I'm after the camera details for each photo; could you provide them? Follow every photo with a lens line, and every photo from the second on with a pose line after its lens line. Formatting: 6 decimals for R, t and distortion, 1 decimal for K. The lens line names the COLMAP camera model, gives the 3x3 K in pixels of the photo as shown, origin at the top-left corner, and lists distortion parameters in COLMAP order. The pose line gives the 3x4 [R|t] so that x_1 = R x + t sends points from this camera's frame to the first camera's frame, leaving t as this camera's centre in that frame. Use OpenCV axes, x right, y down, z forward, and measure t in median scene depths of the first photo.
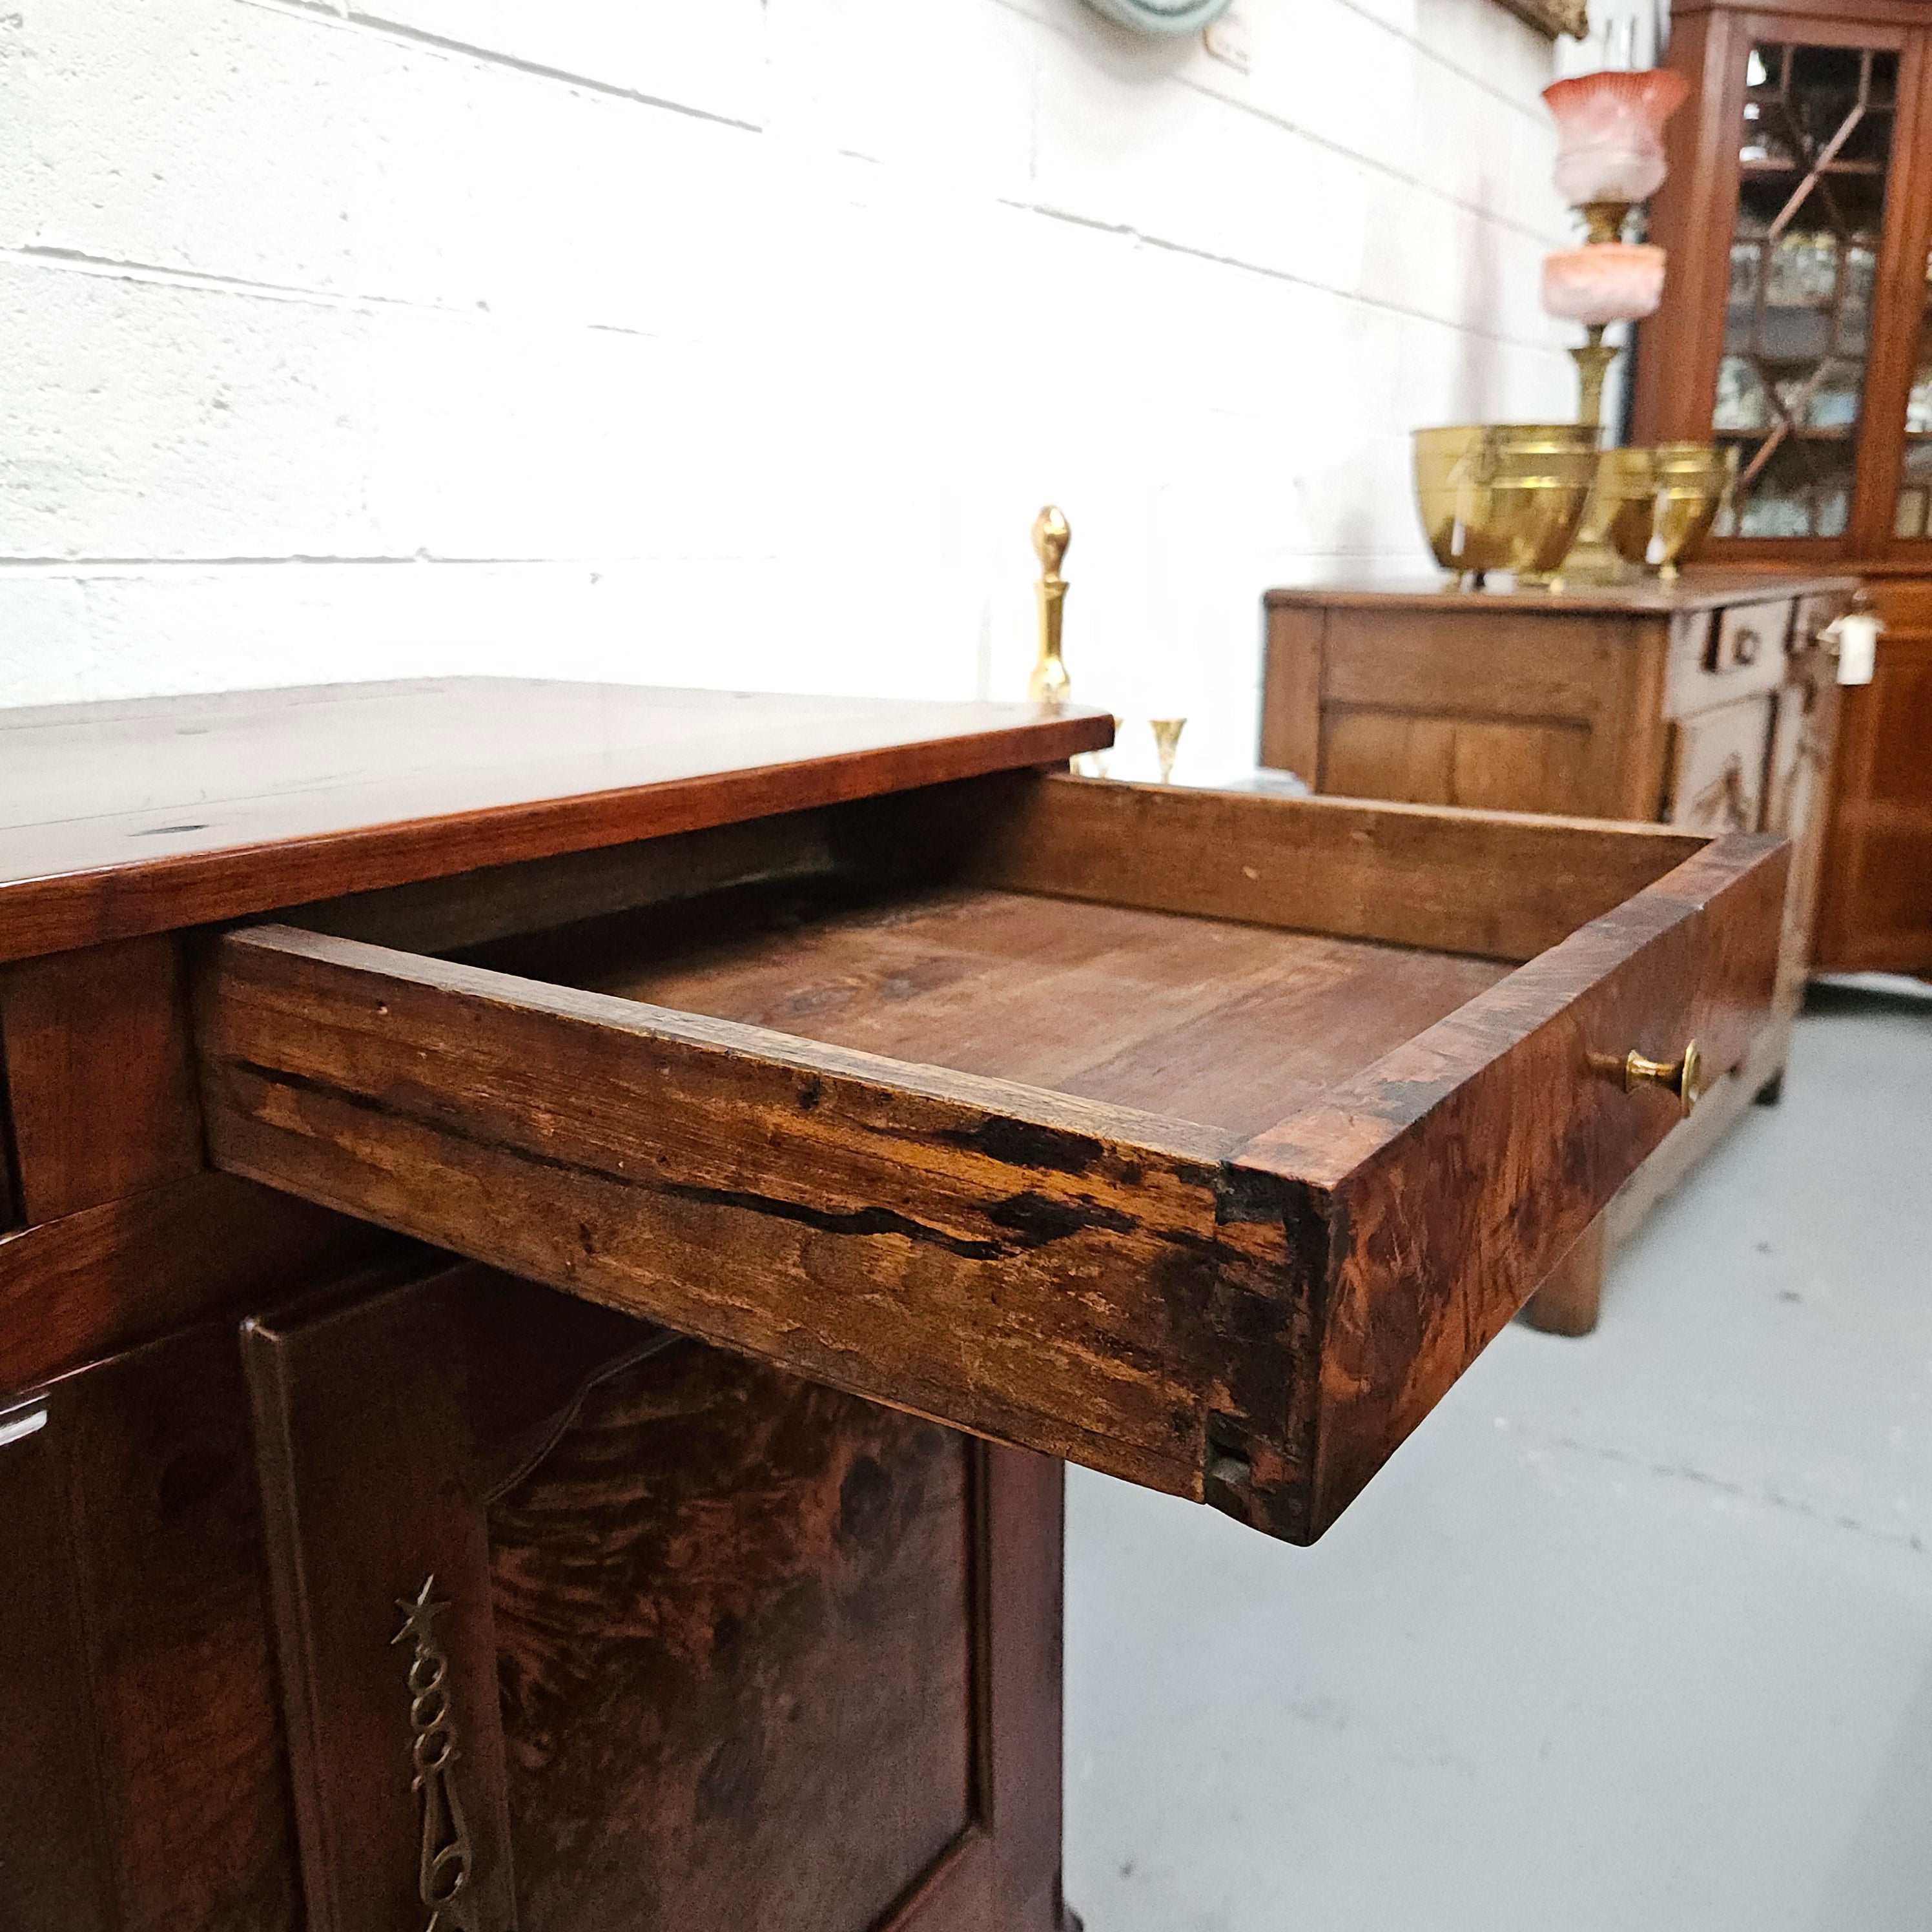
lens RADIAL K [[1760.3, 0, 962.3], [0, 1760.3, 950.4], [0, 0, 1]] dist [0.034604, 0.000000]
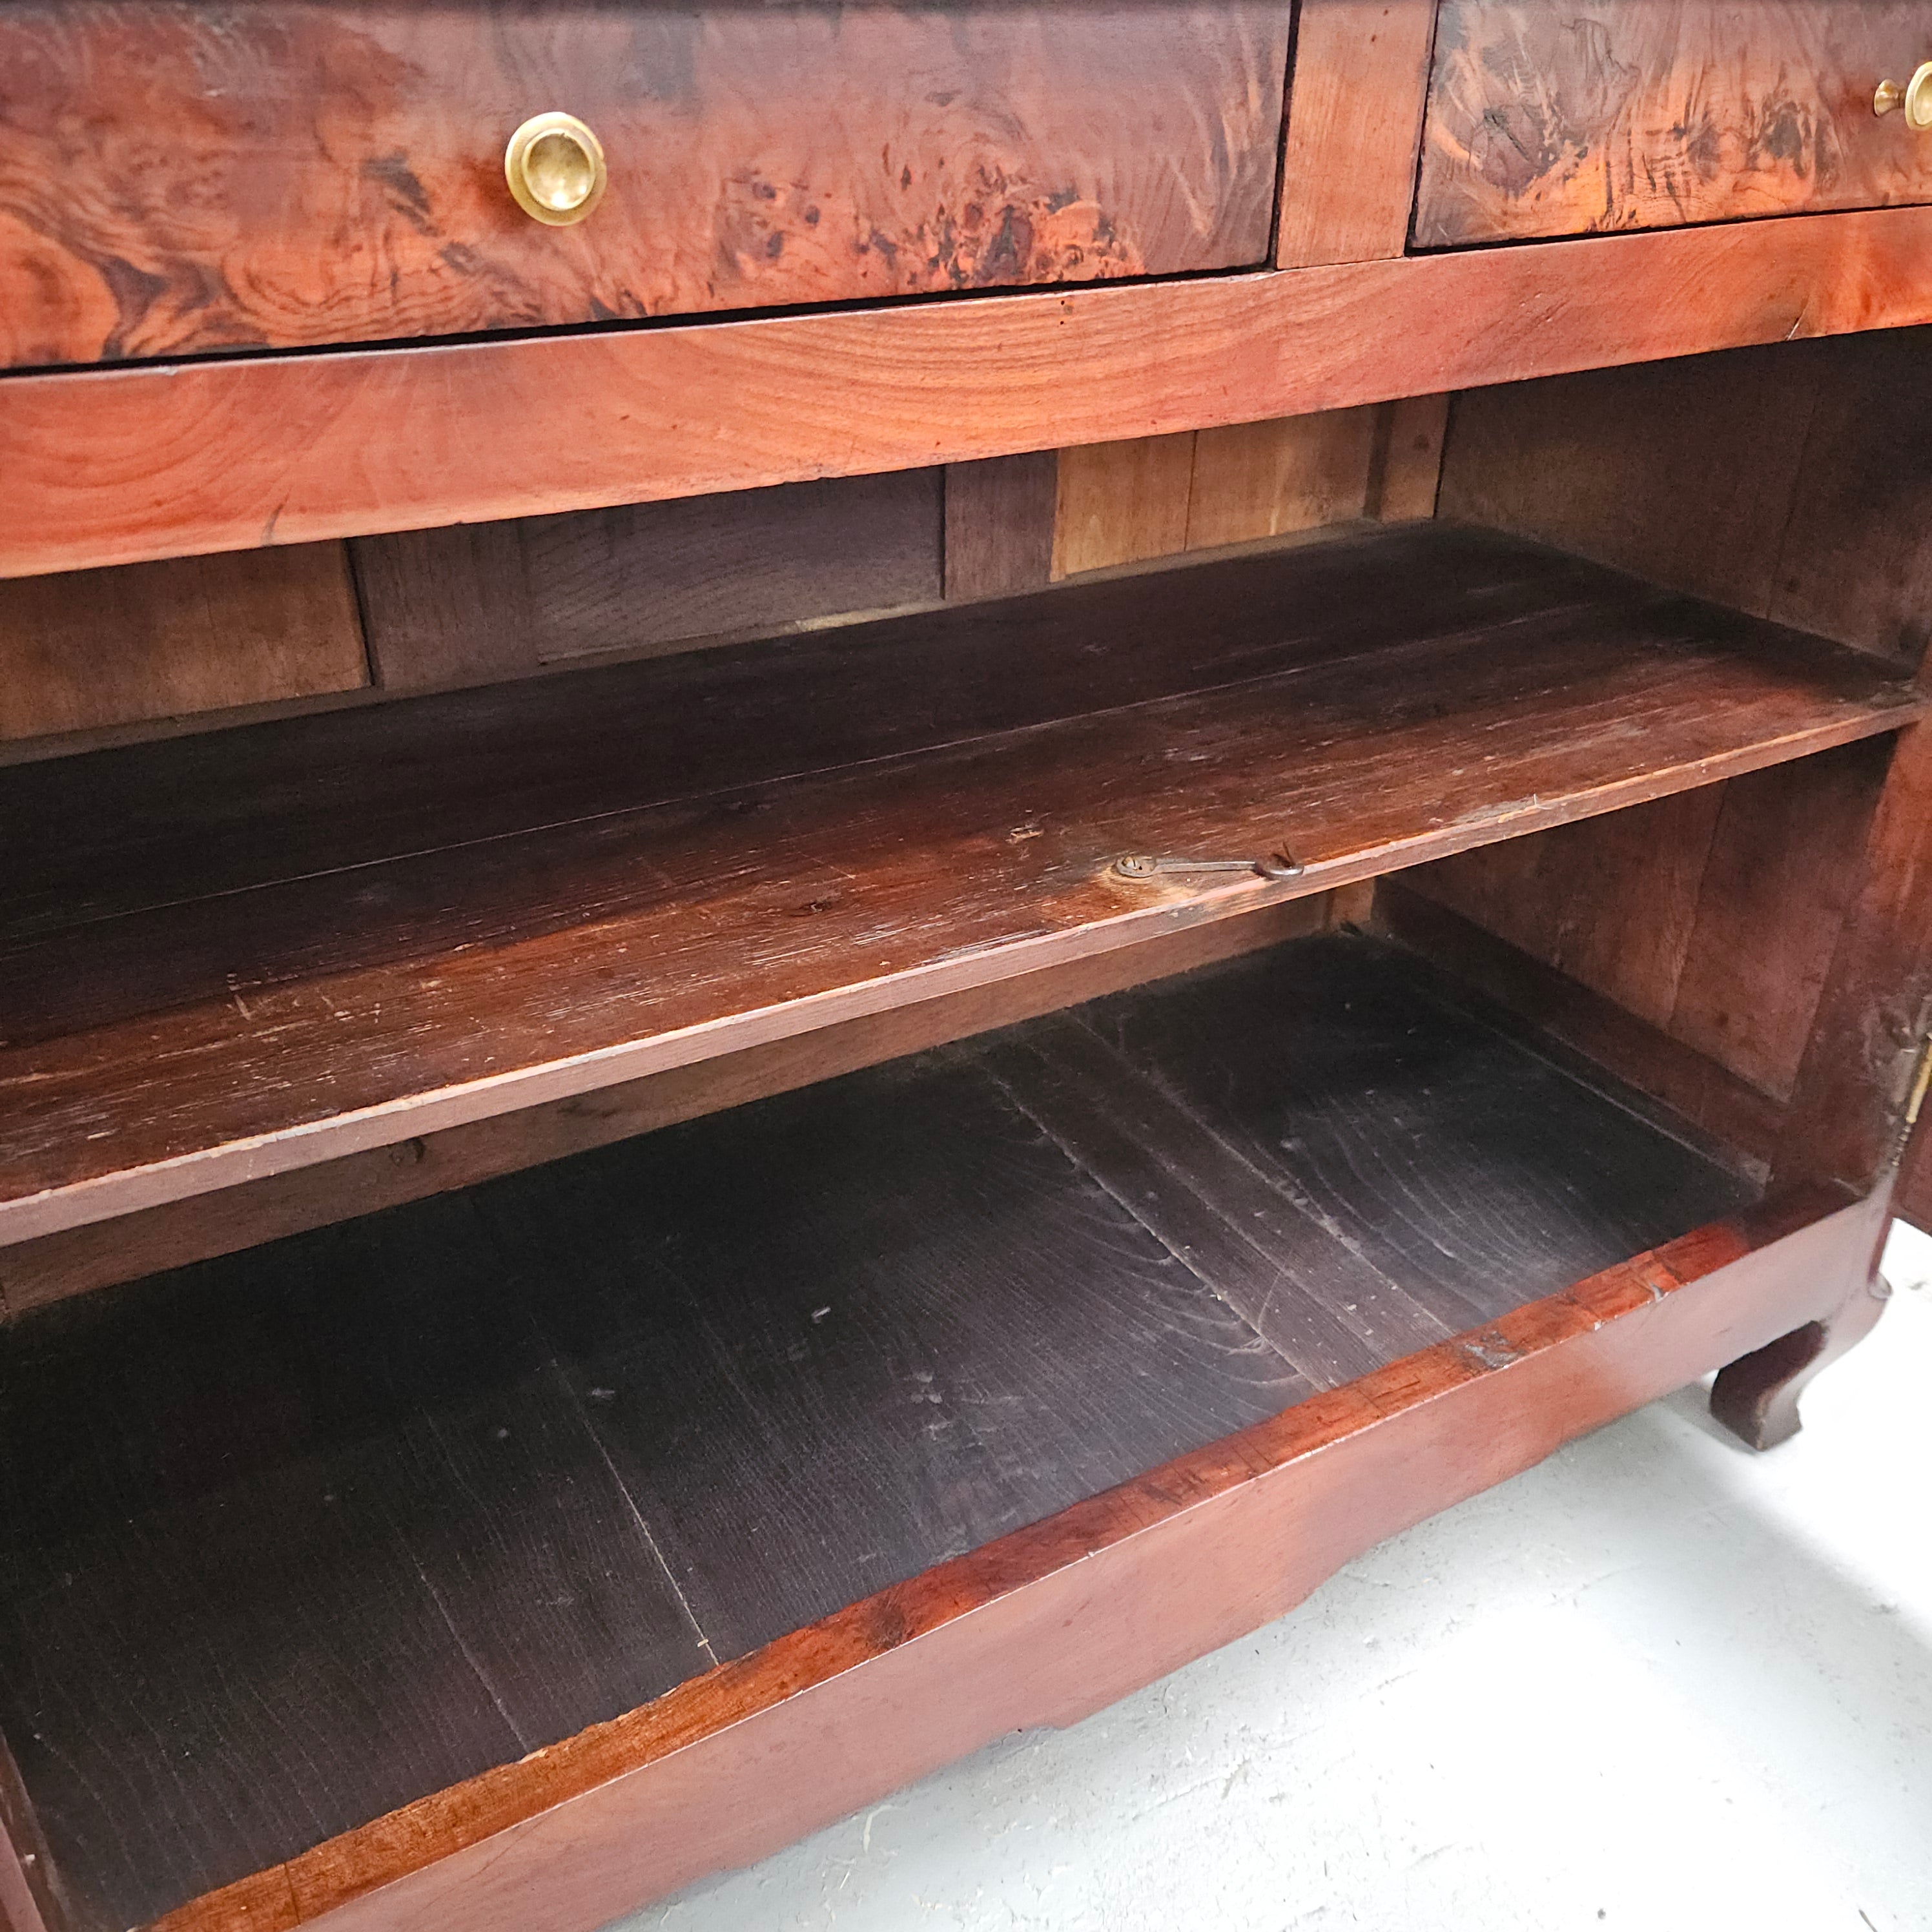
lens RADIAL K [[1760.3, 0, 973.5], [0, 1760.3, 960.2], [0, 0, 1]] dist [0.034604, 0.000000]
pose [[0.905924, 0.222733, -0.360126, -0.120184], [-0.110784, 0.945528, 0.306111, 0.155870], [0.408691, -0.237418, 0.881252, -0.122121]]
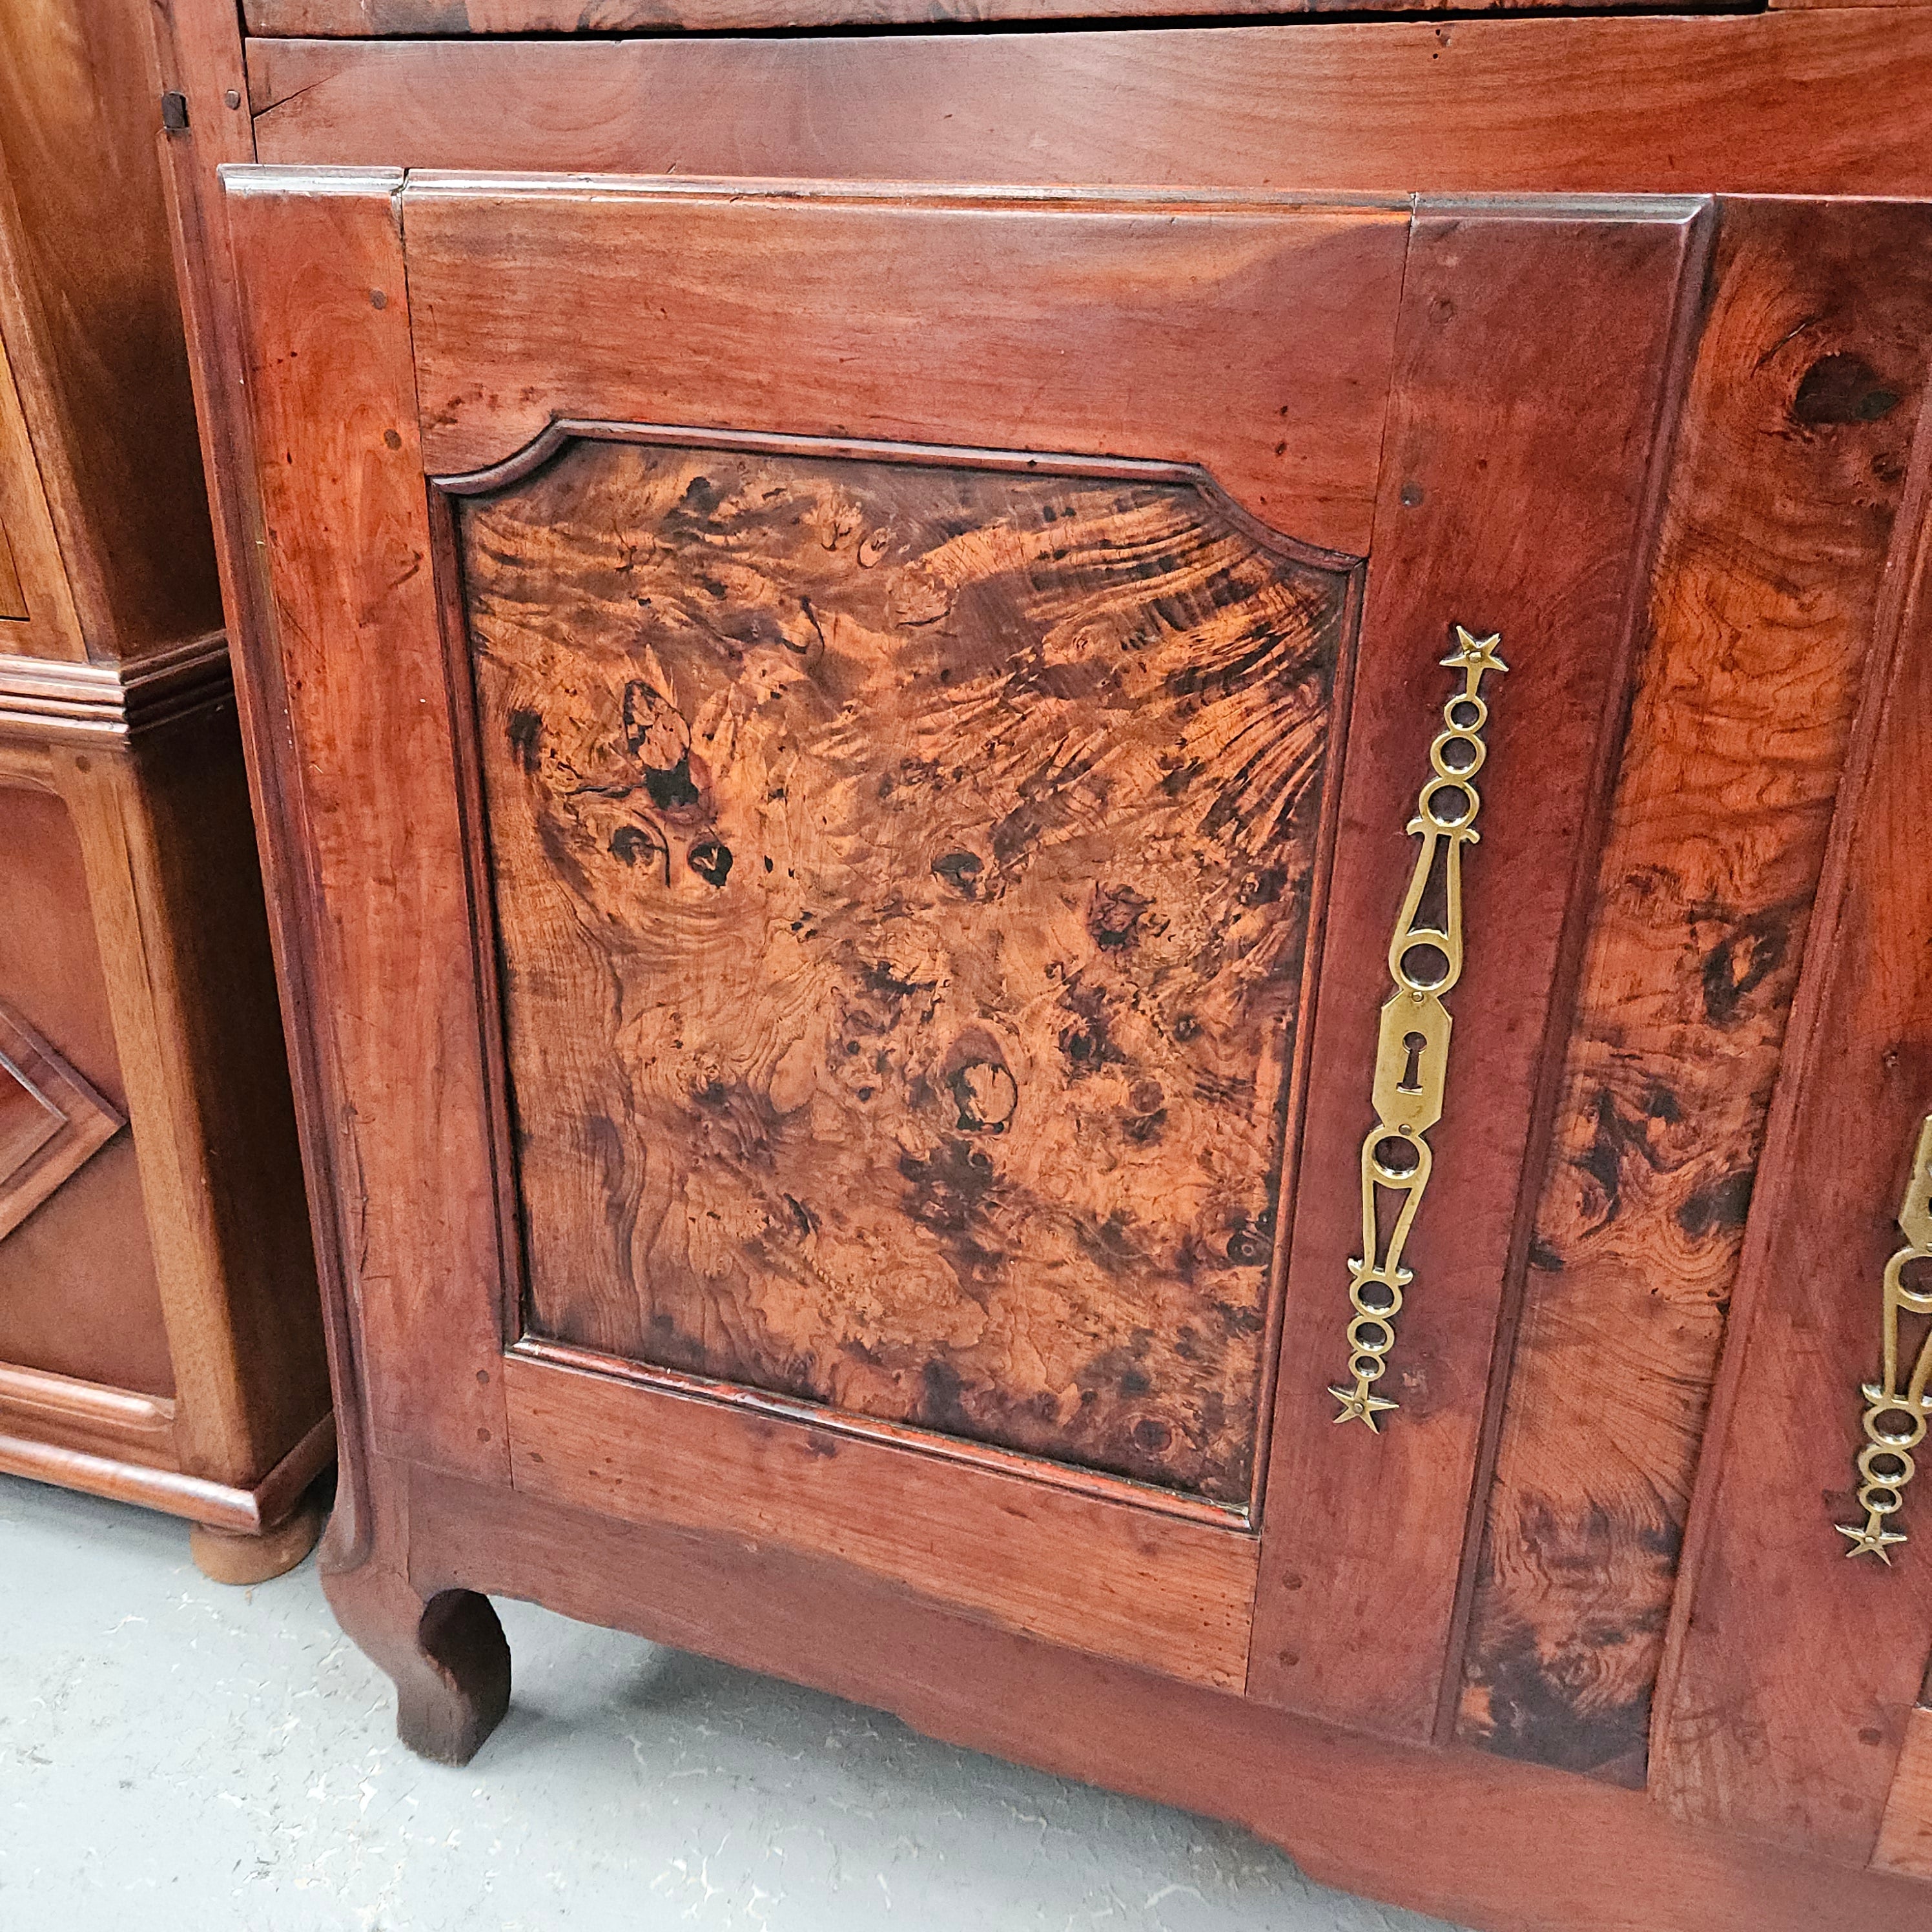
lens RADIAL K [[1760.3, 0, 940.9], [0, 1760.3, 954.7], [0, 0, 1]] dist [0.034604, 0.000000]
pose [[0.268733, 0.375726, -0.886912, 0.219794], [-0.232167, 0.918902, 0.318932, 0.256206], [0.934816, 0.120205, 0.334170, 0.225254]]
